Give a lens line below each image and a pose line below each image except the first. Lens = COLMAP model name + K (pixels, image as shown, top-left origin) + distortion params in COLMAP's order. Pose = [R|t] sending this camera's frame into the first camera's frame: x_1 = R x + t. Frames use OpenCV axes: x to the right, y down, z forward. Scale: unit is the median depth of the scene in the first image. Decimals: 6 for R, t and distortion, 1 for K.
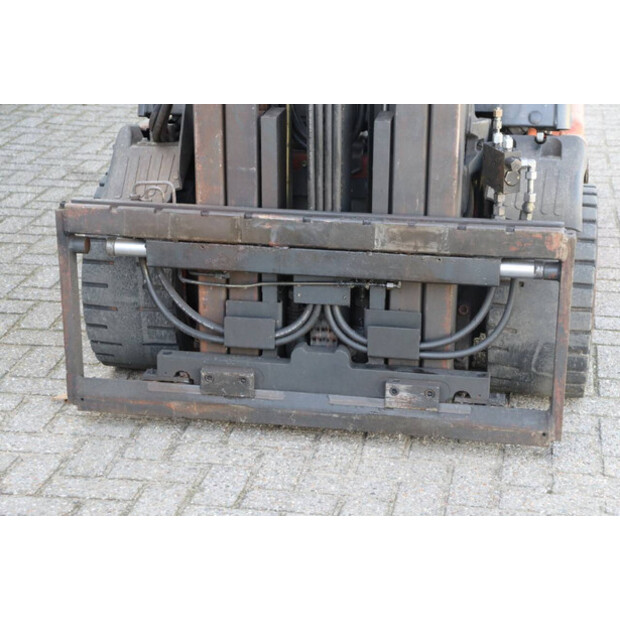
lens RADIAL K [[1339.8, 0, 308.8], [0, 1339.8, 304.0], [0, 0, 1]] dist [0.351047, 0.000000]
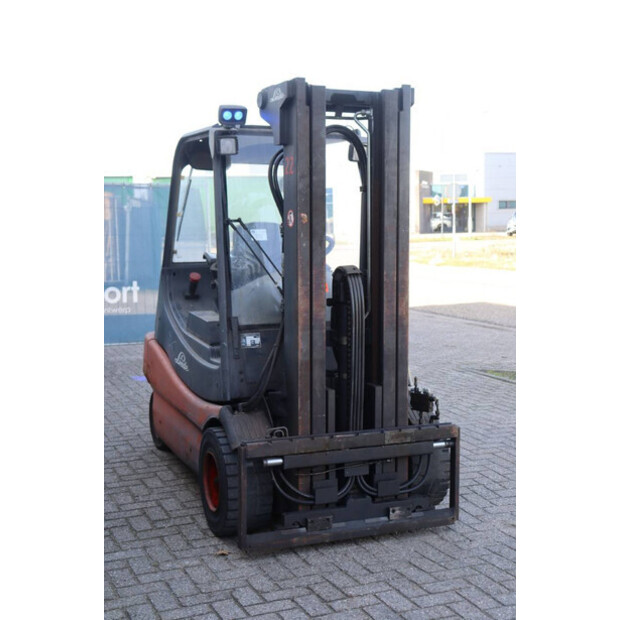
lens RADIAL K [[909.9, 0, 311.8], [0, 909.9, 309.2], [0, 0, 1]] dist [0.115665, 0.000000]
pose [[0.840996, -0.052148, 0.538522, -0.810260], [0.178852, 0.966183, -0.185748, 0.001821], [-0.510624, 0.252530, 0.821883, -0.211319]]
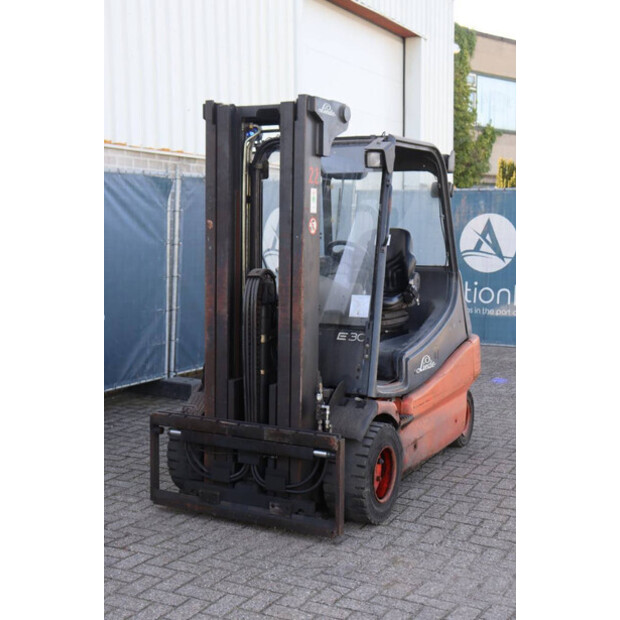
lens RADIAL K [[909.9, 0, 306.3], [0, 909.9, 312.8], [0, 0, 1]] dist [0.115665, 0.000000]
pose [[0.948788, 0.037813, -0.313641, 0.577740], [-0.110648, 0.969699, -0.217809, 0.078237], [0.295902, 0.241358, 0.924223, -0.460970]]
